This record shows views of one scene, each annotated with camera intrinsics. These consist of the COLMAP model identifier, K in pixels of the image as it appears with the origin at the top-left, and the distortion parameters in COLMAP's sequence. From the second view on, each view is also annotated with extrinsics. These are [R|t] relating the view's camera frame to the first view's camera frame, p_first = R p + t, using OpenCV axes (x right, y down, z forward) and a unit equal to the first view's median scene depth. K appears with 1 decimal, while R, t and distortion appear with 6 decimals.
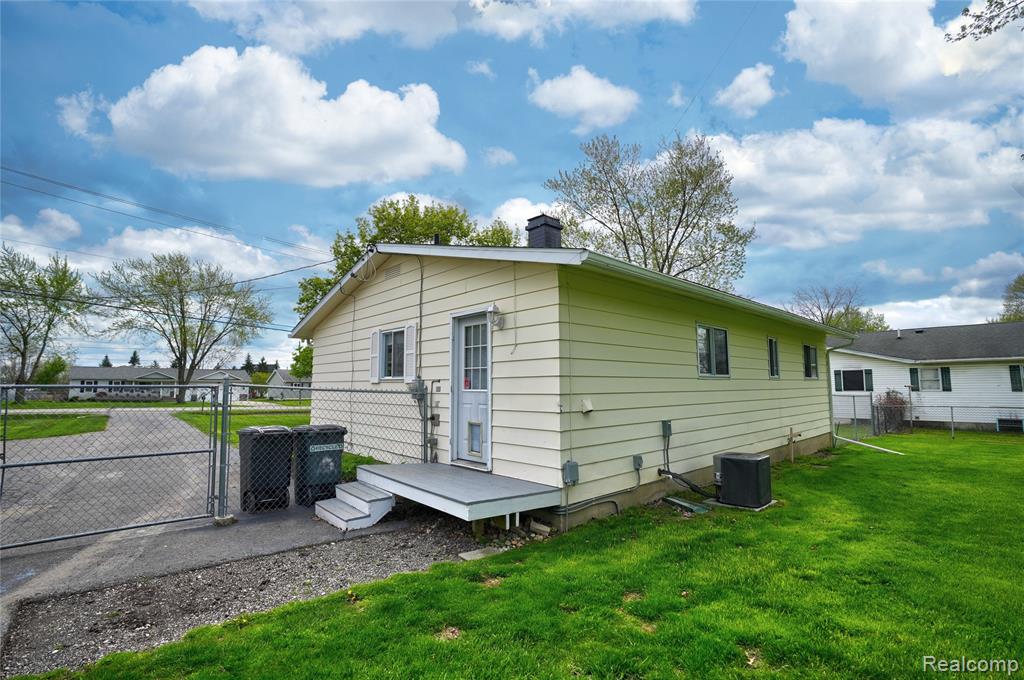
lens RADIAL K [[470.7, 0, 513.1], [0, 470.7, 333.2], [0, 0, 1]] dist [0.007597, 0.000686]
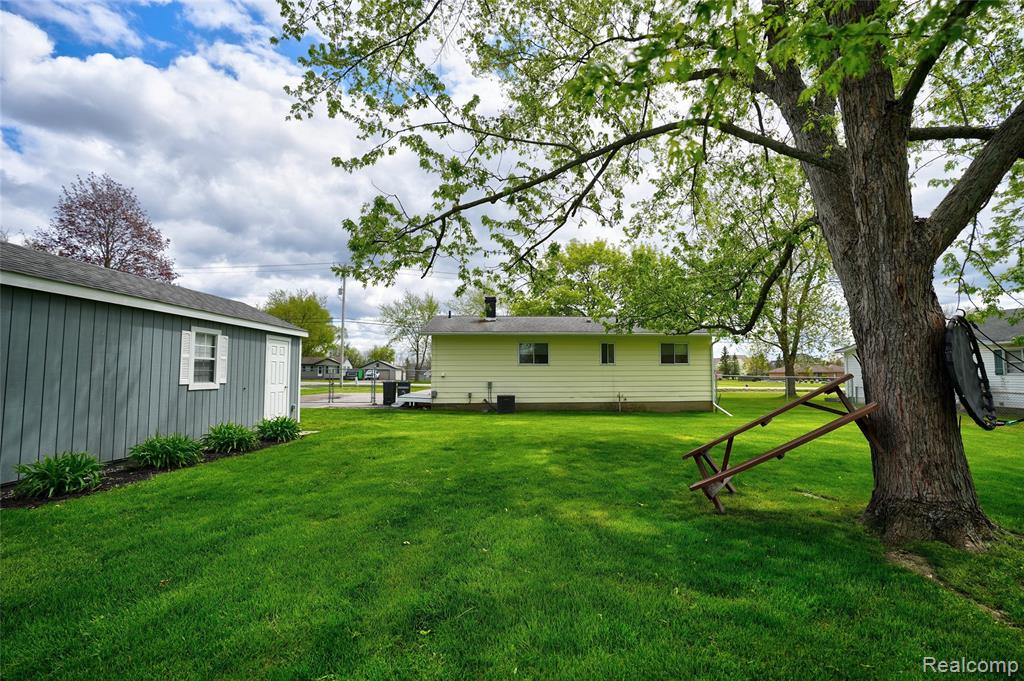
lens RADIAL K [[470.7, 0, 513.1], [0, 470.7, 333.7], [0, 0, 1]] dist [0.007597, 0.000686]
pose [[0.729085, -0.055317, -0.682184, 2.312251], [0.075962, 0.997111, 0.000330, -0.080805], [0.680195, -0.052061, 0.731180, -0.871654]]
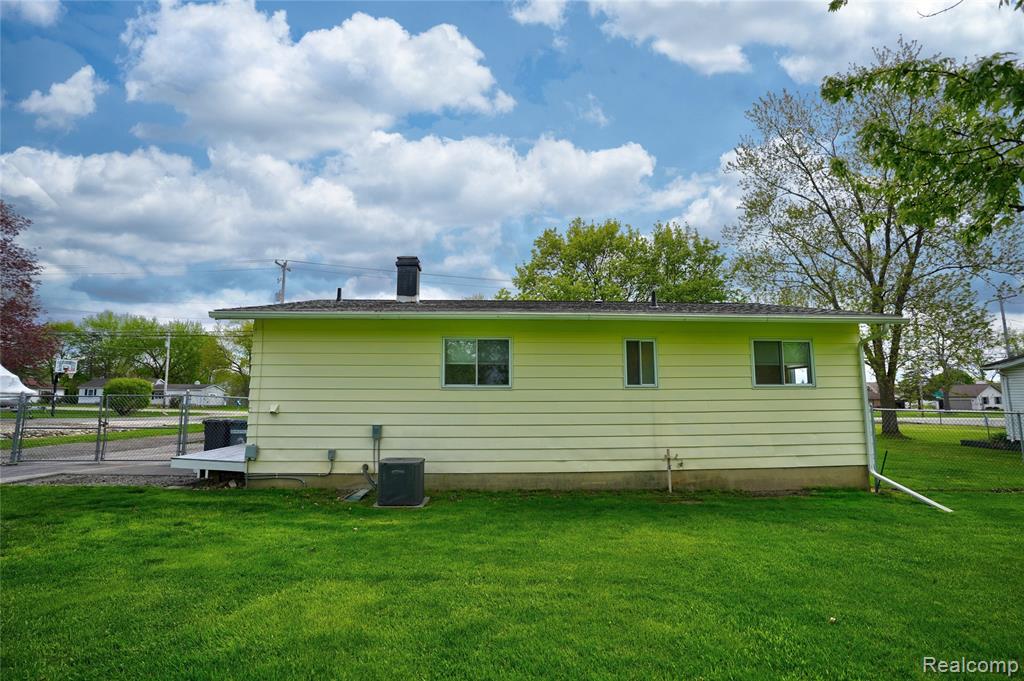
lens RADIAL K [[477.5, 0, 512.0], [0, 477.5, 340.5], [0, 0, 1]] dist [0.000458, 0.000343]
pose [[0.717781, -0.084377, -0.691137, 1.460270], [0.077627, 0.996139, -0.040993, 0.047758], [0.691928, -0.024226, 0.721560, 0.373950]]
